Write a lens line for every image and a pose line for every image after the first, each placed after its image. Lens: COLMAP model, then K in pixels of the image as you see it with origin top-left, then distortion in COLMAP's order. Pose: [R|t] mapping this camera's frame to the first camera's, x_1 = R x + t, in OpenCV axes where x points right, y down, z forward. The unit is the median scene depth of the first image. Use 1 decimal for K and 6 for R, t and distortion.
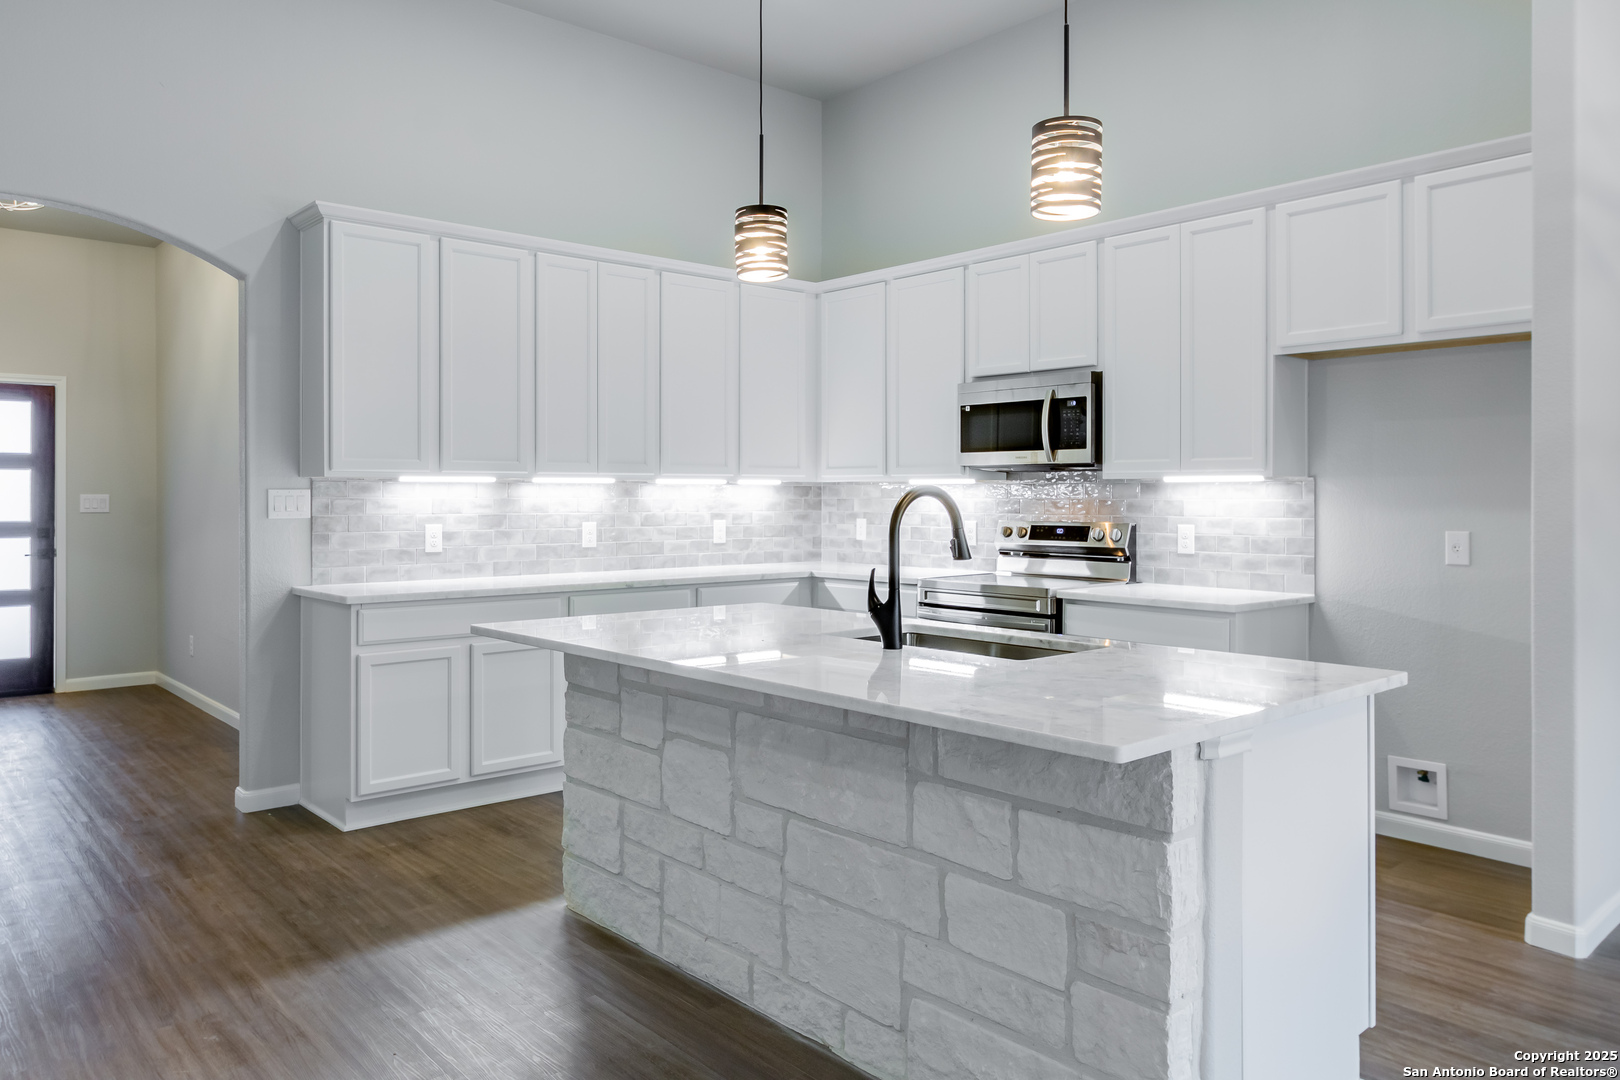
lens RADIAL K [[1130.0, 0, 801.7], [0, 1130.0, 495.5], [0, 0, 1]] dist [0.002070, 0.002921]
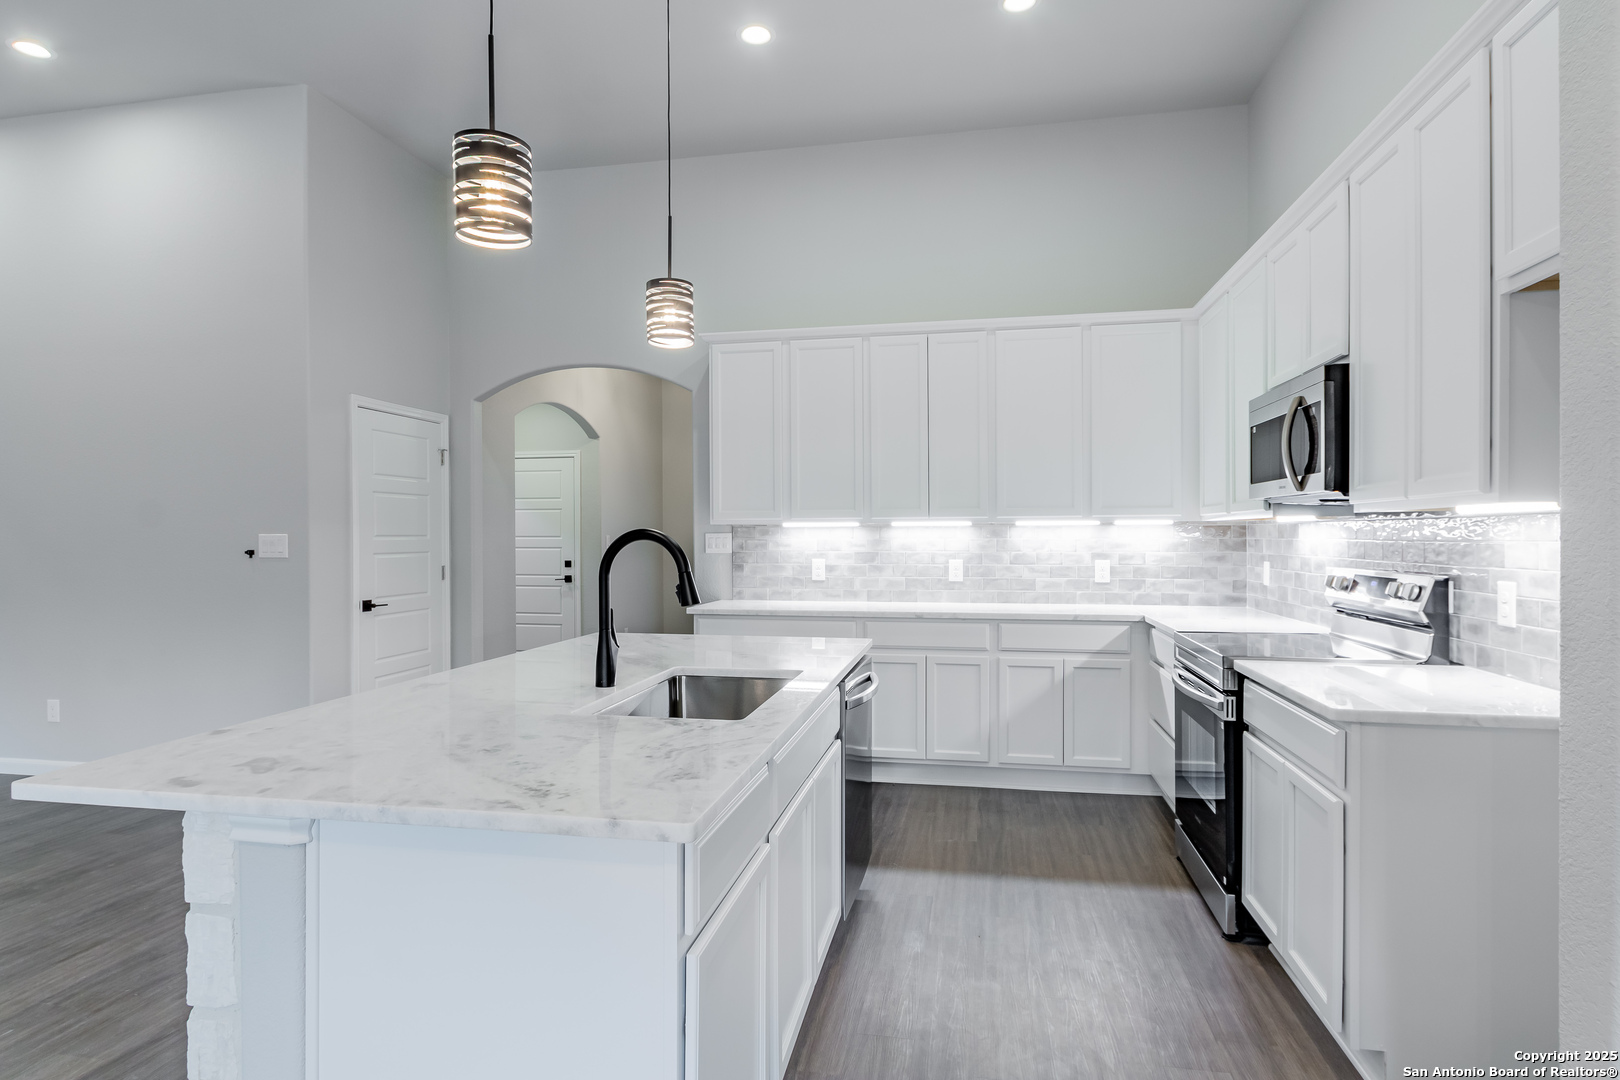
lens RADIAL K [[864.2, 0, 811.5], [0, 864.2, 546.5], [0, 0, 1]] dist [-0.001514, 0.000982]
pose [[0.615453, 0.007075, -0.788142, 0.485985], [0.003879, 0.999920, 0.012005, -0.001173], [0.788164, -0.010446, 0.615377, 0.394360]]
